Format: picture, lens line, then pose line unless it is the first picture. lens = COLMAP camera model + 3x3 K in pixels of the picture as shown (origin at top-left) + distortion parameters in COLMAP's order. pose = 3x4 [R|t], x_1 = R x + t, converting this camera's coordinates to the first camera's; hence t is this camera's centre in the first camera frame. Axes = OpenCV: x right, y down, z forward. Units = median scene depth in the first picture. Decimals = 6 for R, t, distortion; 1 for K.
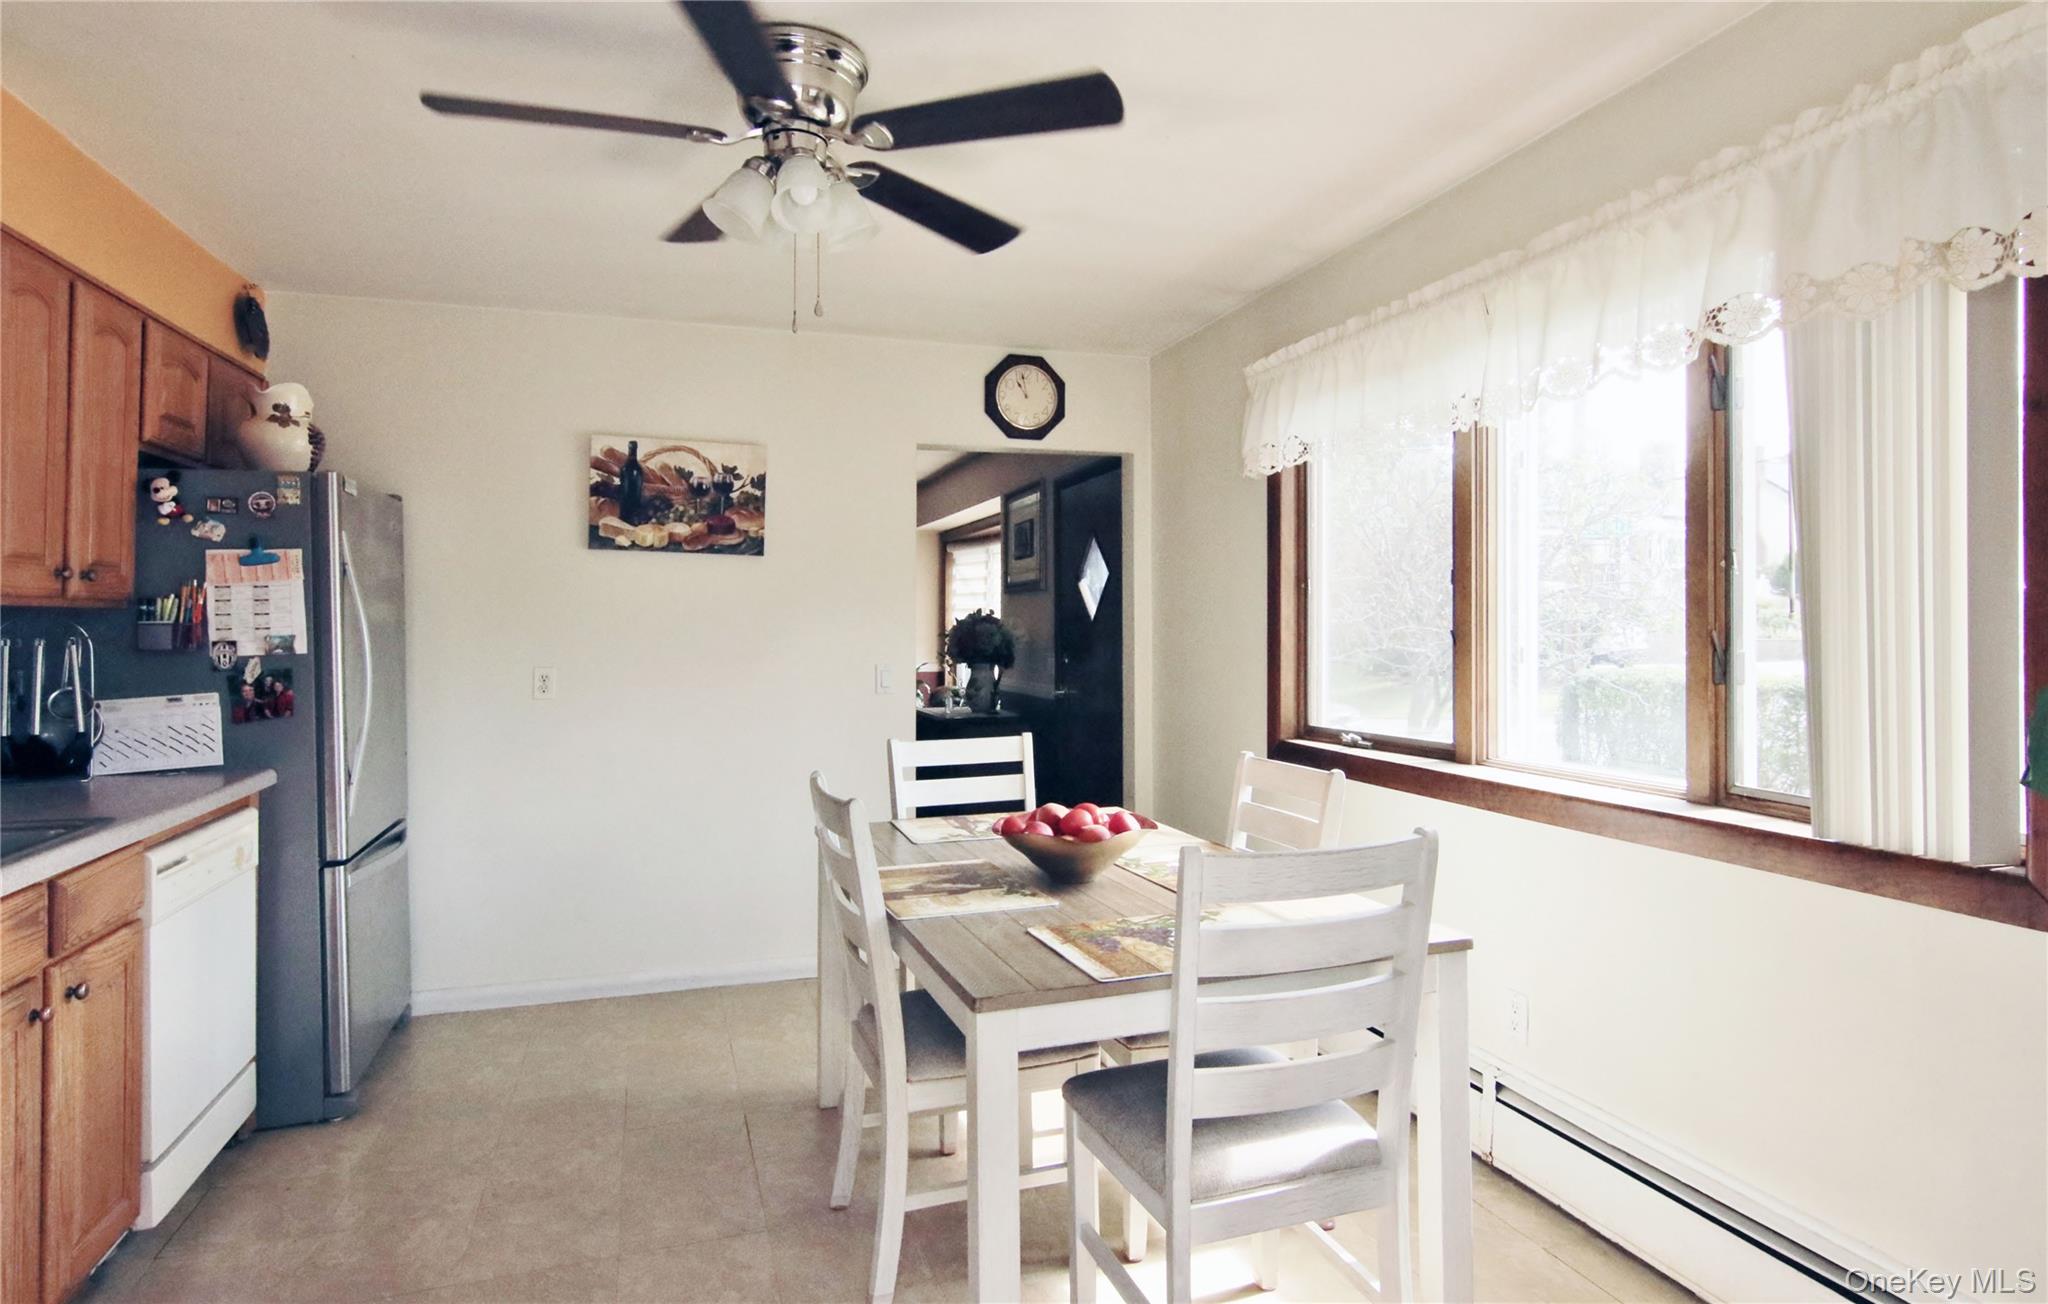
lens RADIAL K [[1101.8, 0, 1026.9], [0, 1101.8, 642.8], [0, 0, 1]] dist [0.002199, 0.000259]
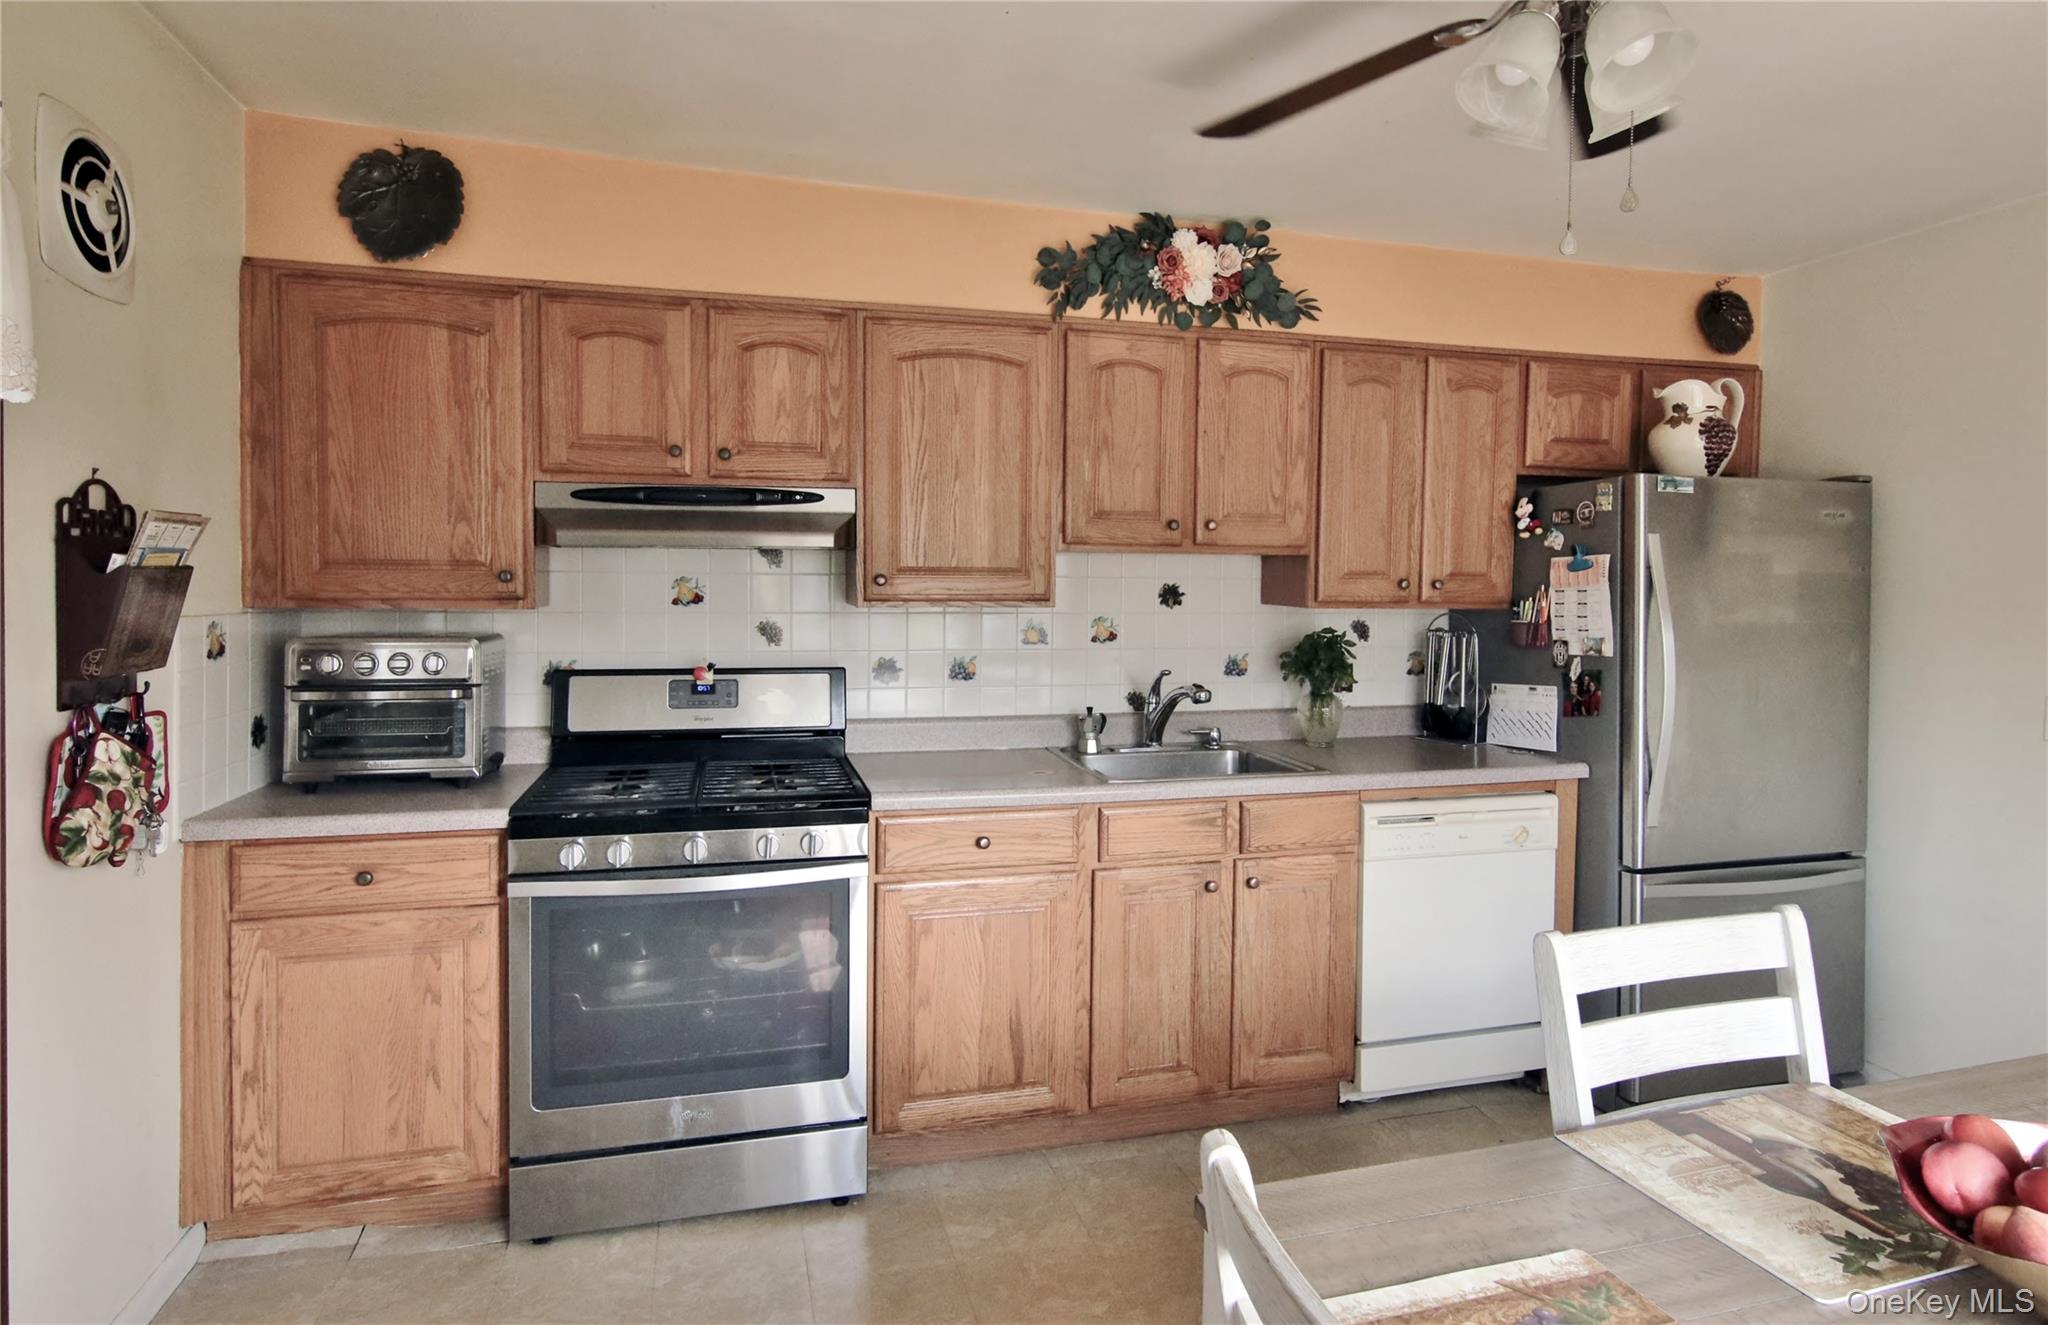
lens RADIAL K [[1101.8, 0, 1013.3], [0, 1101.8, 611.5], [0, 0, 1]] dist [0.002199, 0.000259]
pose [[-0.056278, 0.034379, -0.997823, 0.400306], [-0.022260, 0.999115, 0.035679, -0.057468], [0.998167, 0.024220, -0.055463, 0.516653]]
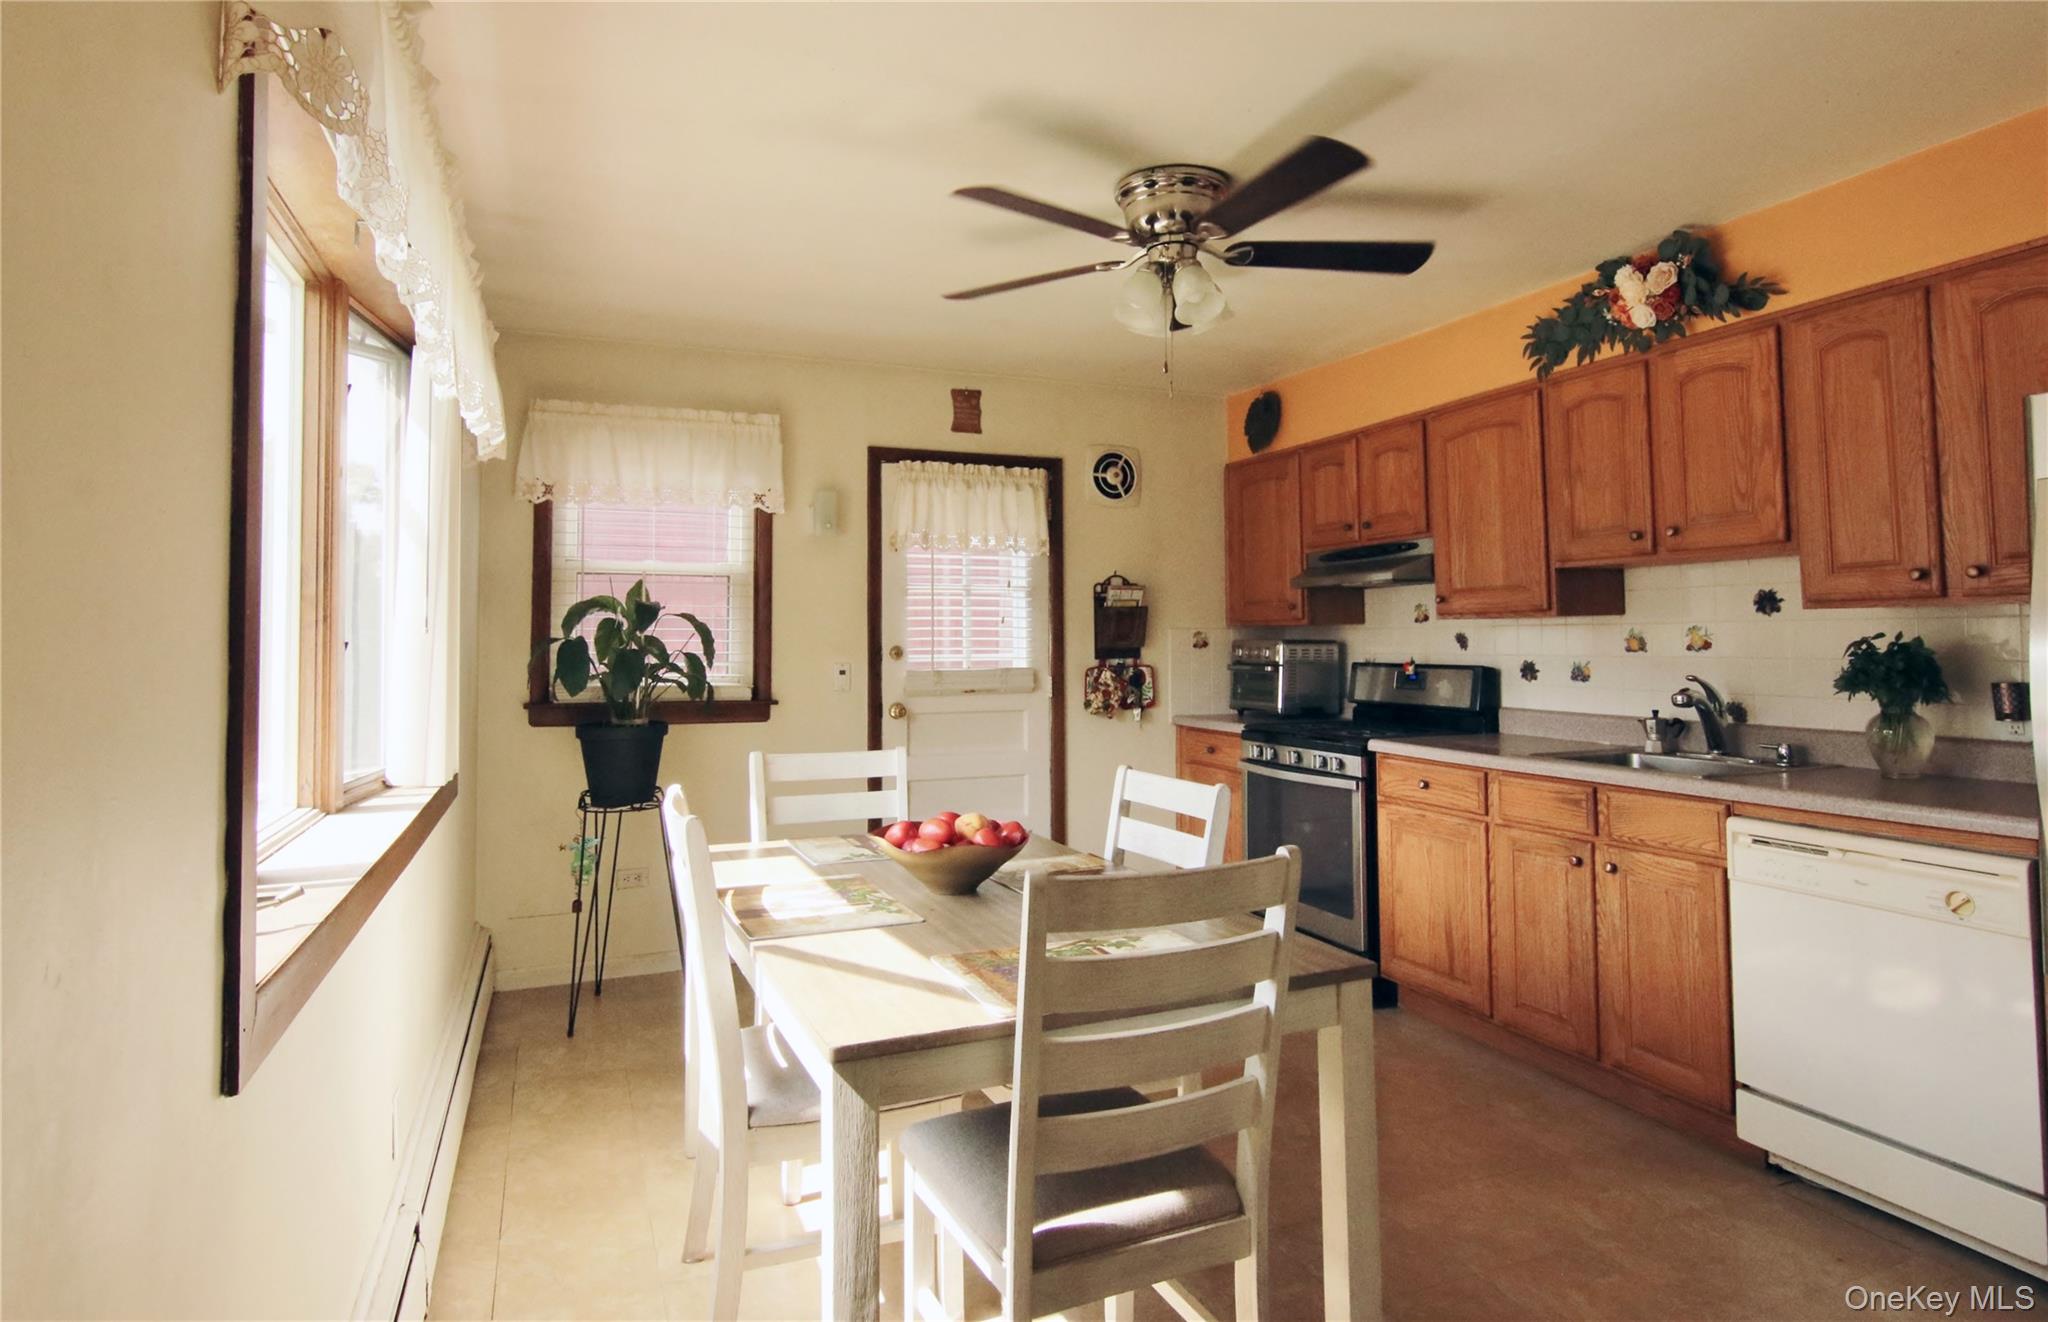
lens RADIAL K [[1101.8, 0, 1008.5], [0, 1101.8, 589.5], [0, 0, 1]] dist [0.002199, 0.000259]
pose [[-0.998242, 0.011508, -0.058147, 0.039417], [0.013364, 0.999410, -0.031629, -0.023165], [0.057748, -0.032351, -0.997807, 1.716877]]
